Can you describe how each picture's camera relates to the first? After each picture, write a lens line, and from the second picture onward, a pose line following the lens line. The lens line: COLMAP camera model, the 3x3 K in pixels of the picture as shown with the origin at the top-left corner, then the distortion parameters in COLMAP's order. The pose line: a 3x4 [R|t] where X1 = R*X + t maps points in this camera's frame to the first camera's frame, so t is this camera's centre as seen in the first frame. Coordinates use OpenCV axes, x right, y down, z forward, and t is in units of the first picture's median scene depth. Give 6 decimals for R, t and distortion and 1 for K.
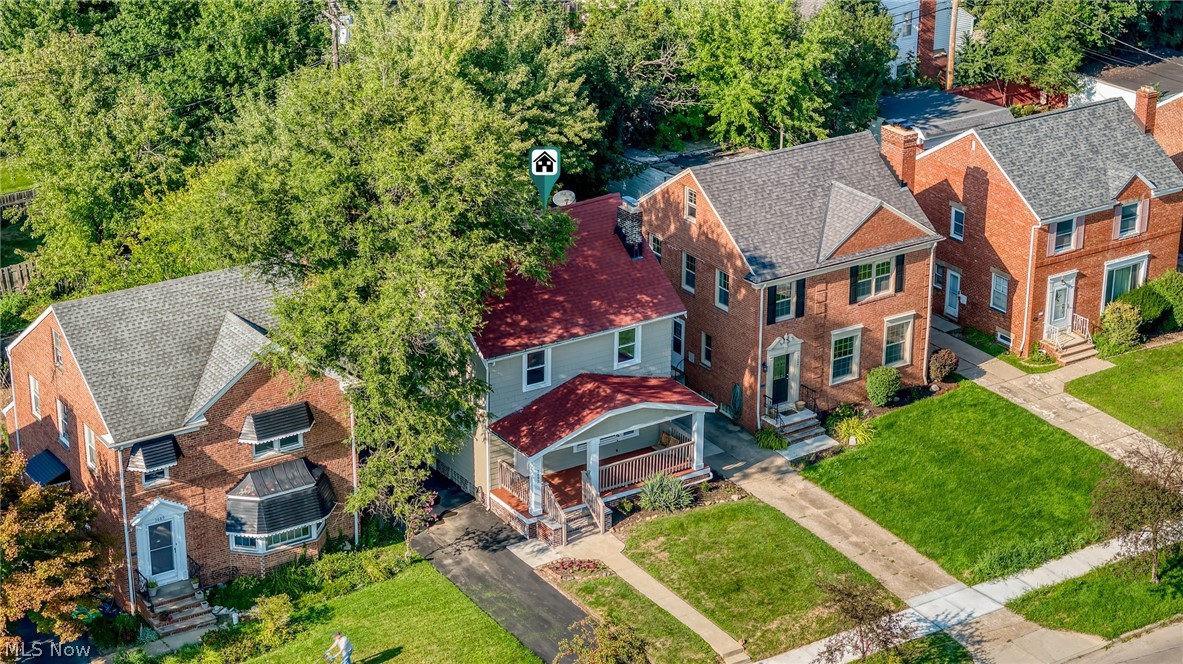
lens RADIAL K [[2308.4, 0, 591.5], [0, 2308.4, 332.0], [0, 0, 1]] dist [0.002572, 0.025988]
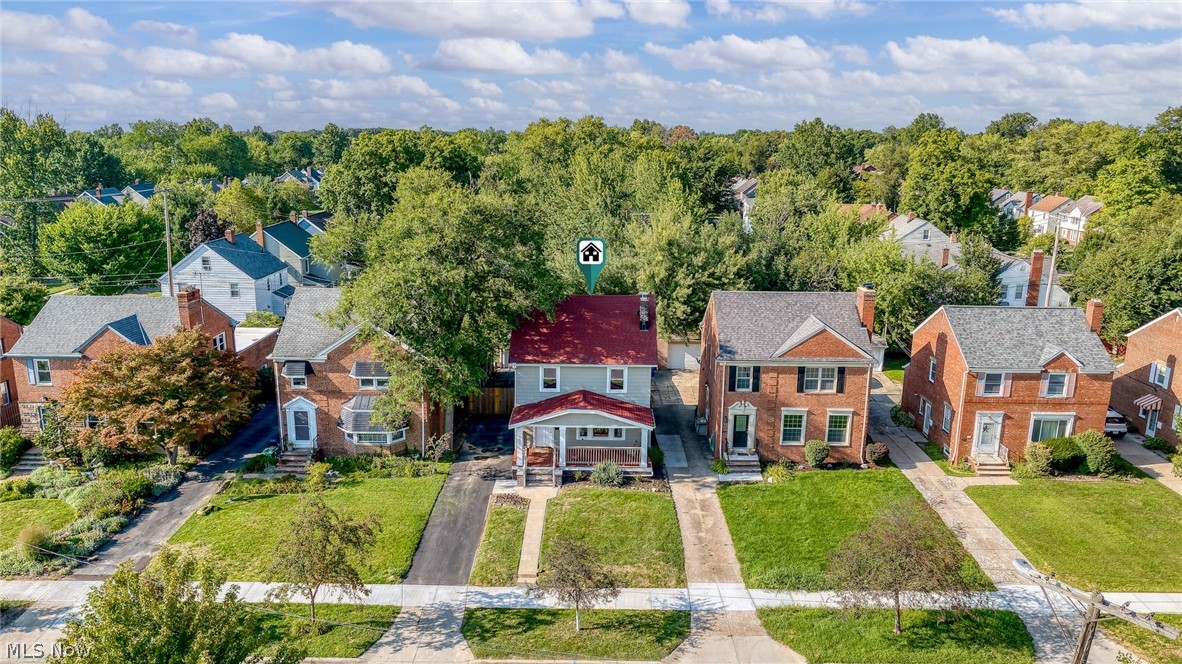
lens RADIAL K [[808.8, 0, 591.0], [0, 808.8, 332.0], [0, 0, 1]] dist [-0.002170, -0.000138]
pose [[0.835406, 0.133855, -0.533086, 0.276019], [-0.215903, 0.971849, -0.094317, 0.028540], [0.505454, 0.193888, 0.840788, 0.485268]]
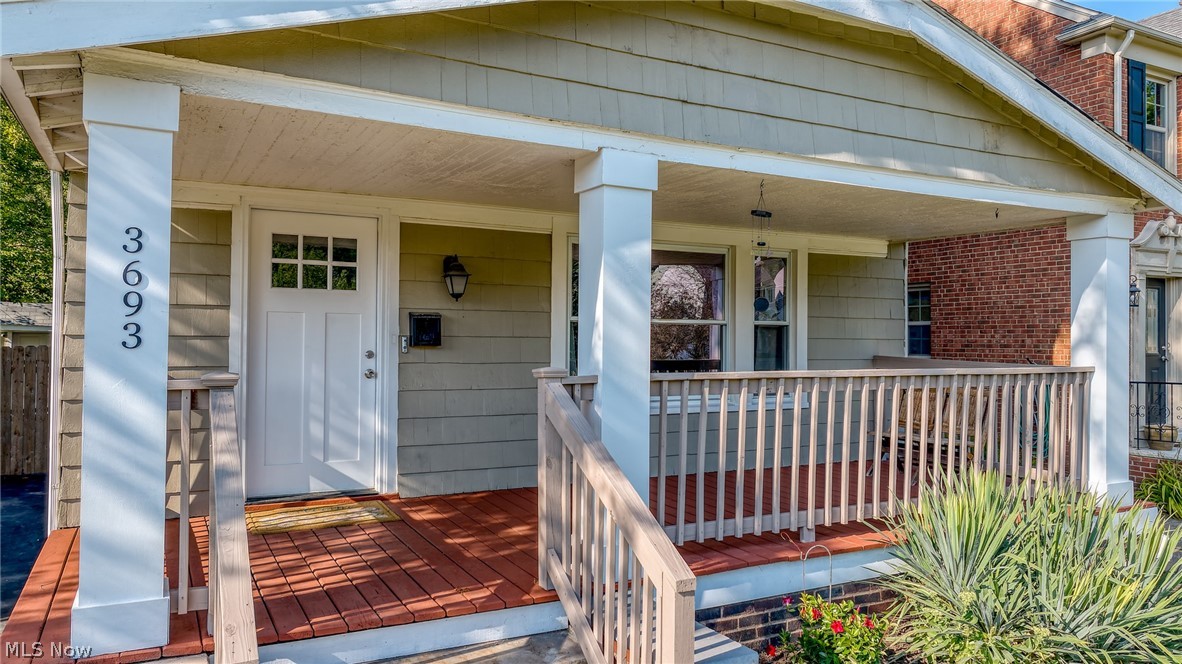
lens RADIAL K [[823.8, 0, 591.0], [0, 823.8, 332.0], [0, 0, 1]] dist [0.003301, 0.000365]
pose [[0.995797, 0.003499, -0.091521, 0.003739], [-0.038122, 0.924431, -0.379439, 0.071371], [0.083278, 0.381334, 0.920679, 0.867717]]
